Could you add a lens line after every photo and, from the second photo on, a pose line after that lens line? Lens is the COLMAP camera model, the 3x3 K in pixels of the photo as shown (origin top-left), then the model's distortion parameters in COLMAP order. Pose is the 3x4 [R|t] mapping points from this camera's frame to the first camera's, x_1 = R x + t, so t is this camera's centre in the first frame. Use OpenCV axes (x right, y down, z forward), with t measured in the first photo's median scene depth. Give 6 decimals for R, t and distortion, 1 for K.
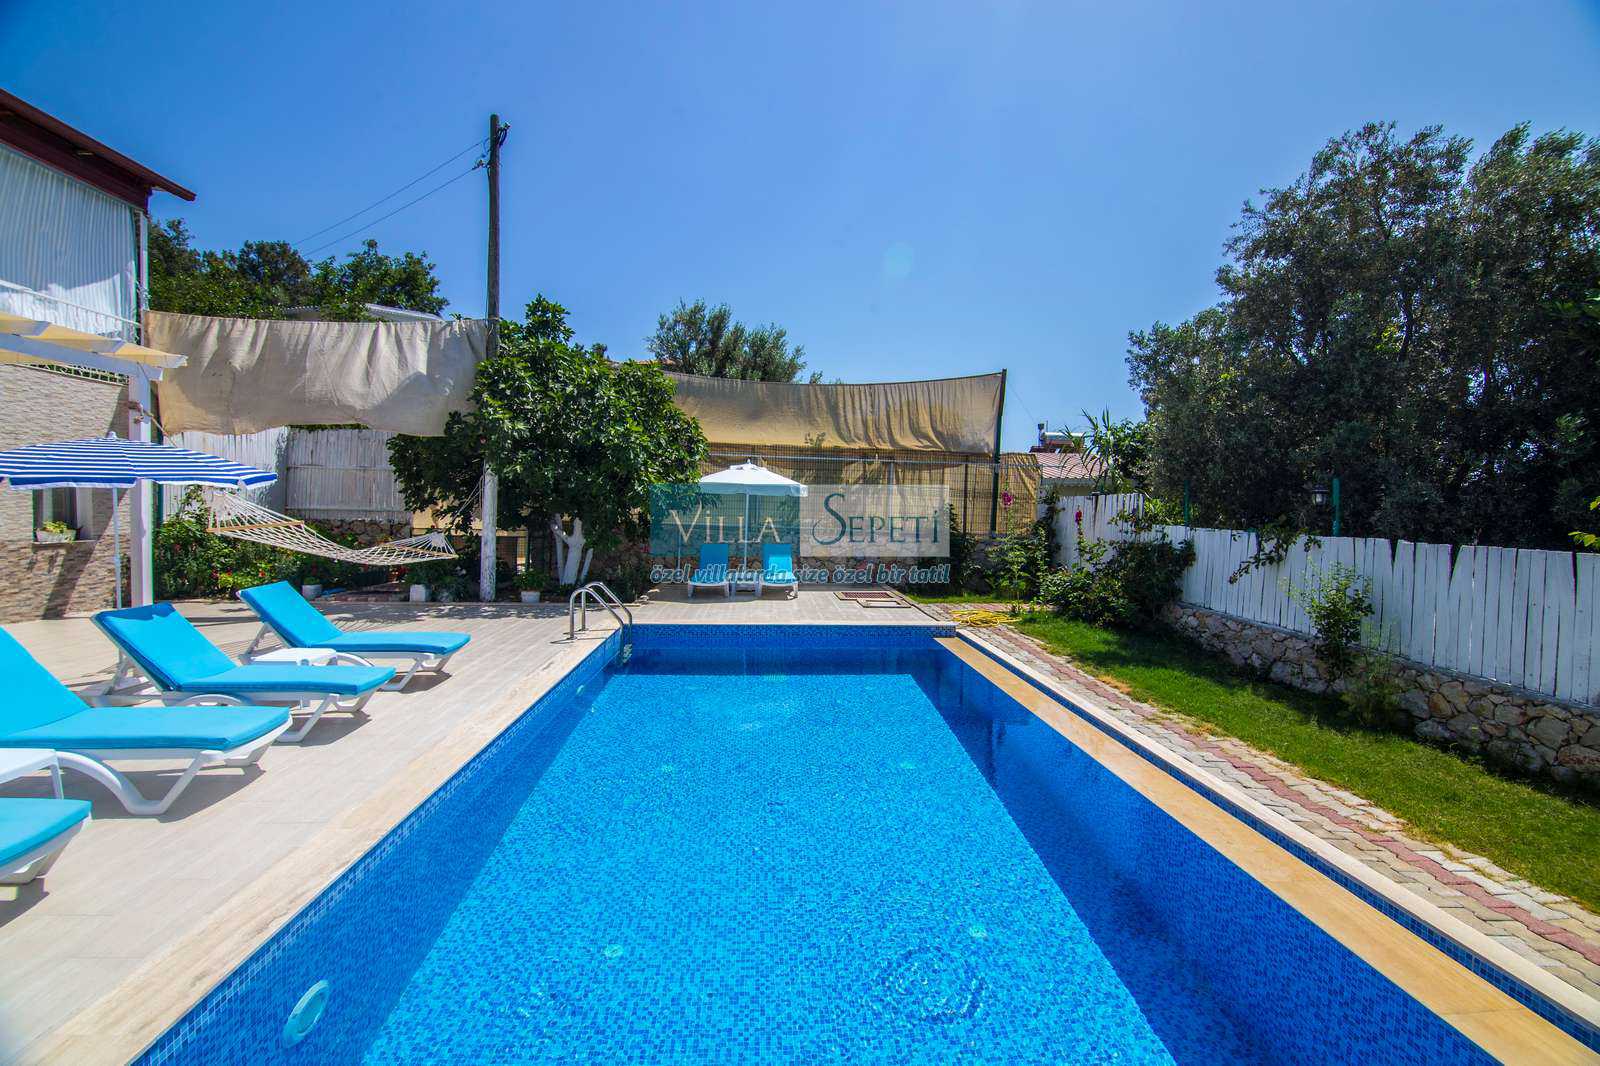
lens RADIAL K [[666.4, 0, 807.3], [0, 666.4, 524.2], [0, 0, 1]] dist [-0.016053, -0.000432]
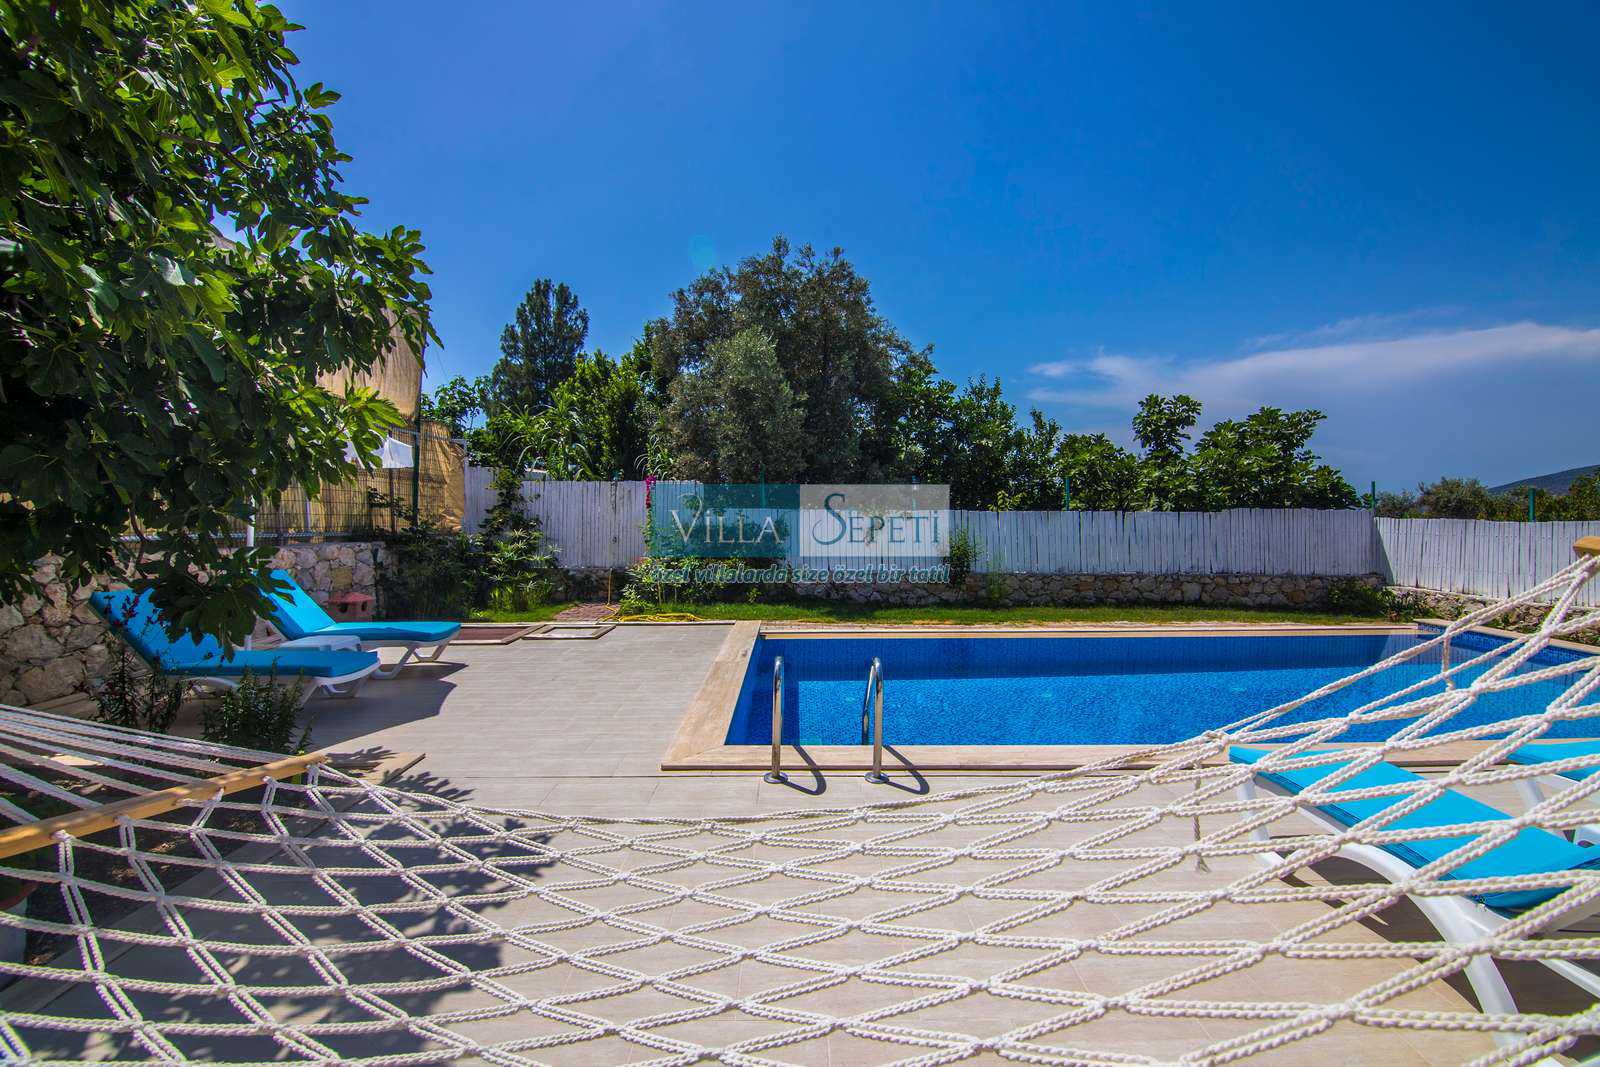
lens RADIAL K [[687.5, 0, 802.5], [0, 687.5, 527.8], [0, 0, 1]] dist [-0.013268, -0.000213]
pose [[0.067798, -0.044698, 0.996697, -0.589050], [0.027712, 0.998695, 0.042903, -0.011605], [-0.997314, 0.024712, 0.068948, 0.732020]]
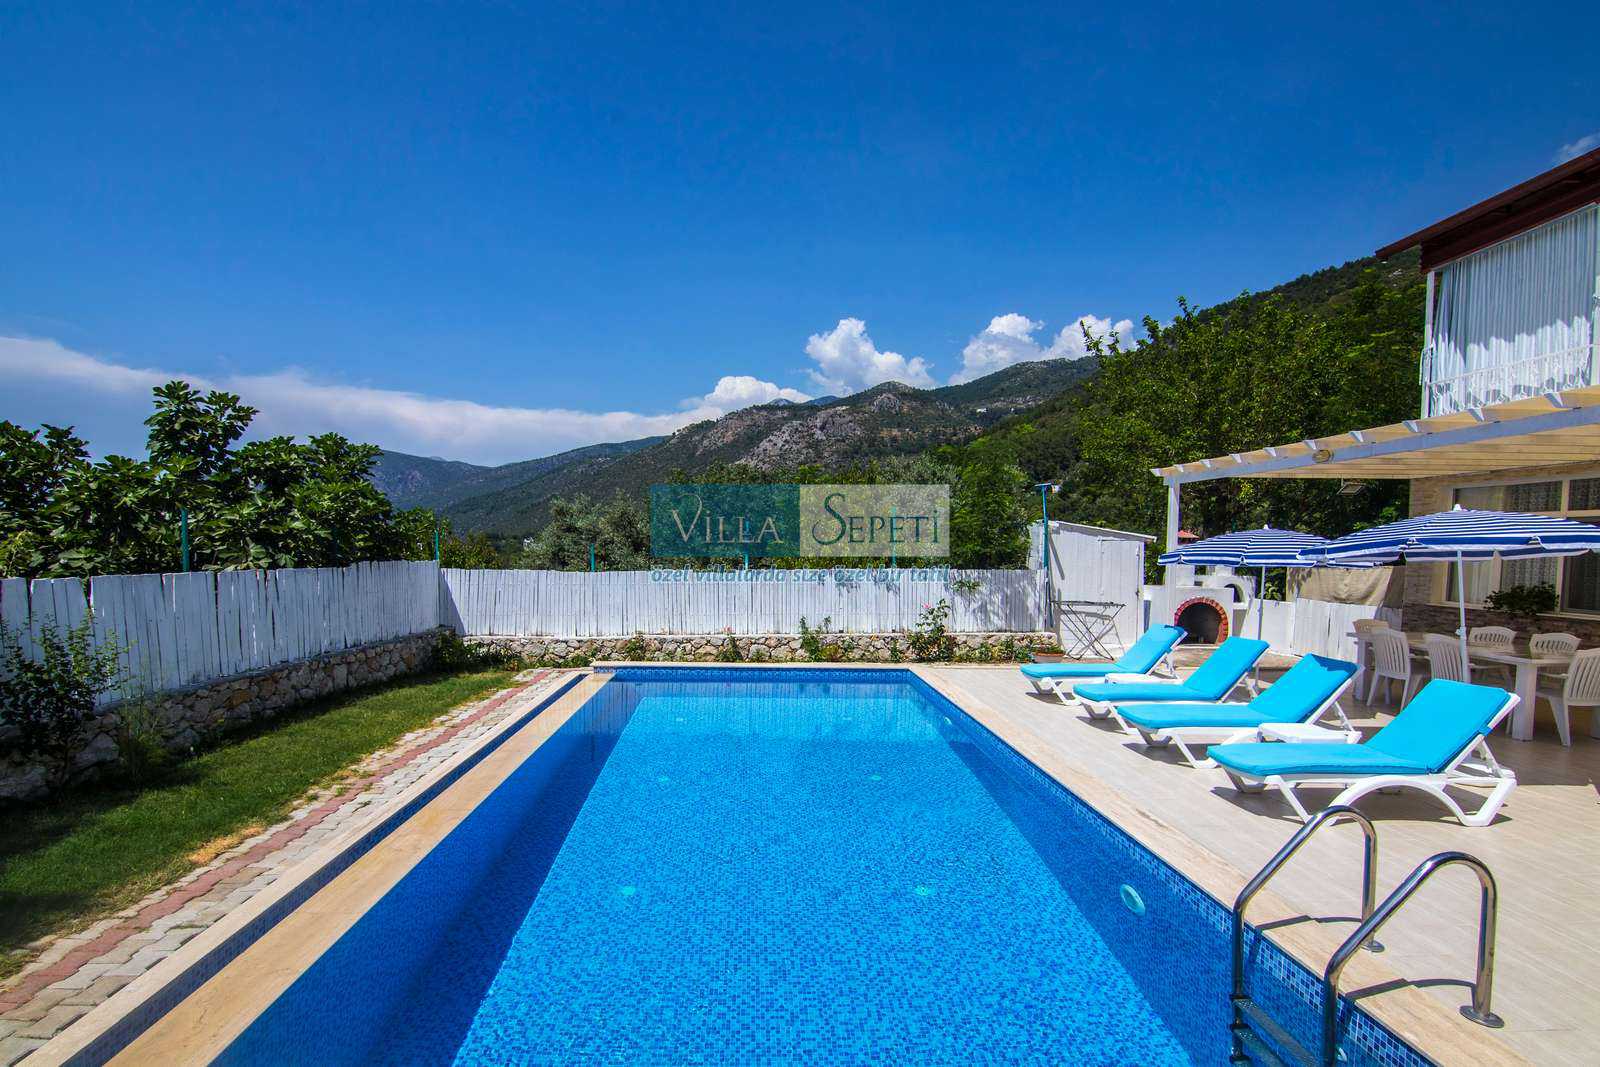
lens RADIAL K [[757.0, 0, 771.1], [0, 757.0, 584.9], [0, 0, 1]] dist [-0.012621, -0.000055]
pose [[-0.998093, -0.034462, 0.051205, -0.032864], [-0.030469, 0.996580, 0.076808, -0.035699], [-0.053677, 0.075102, -0.995730, 1.025404]]
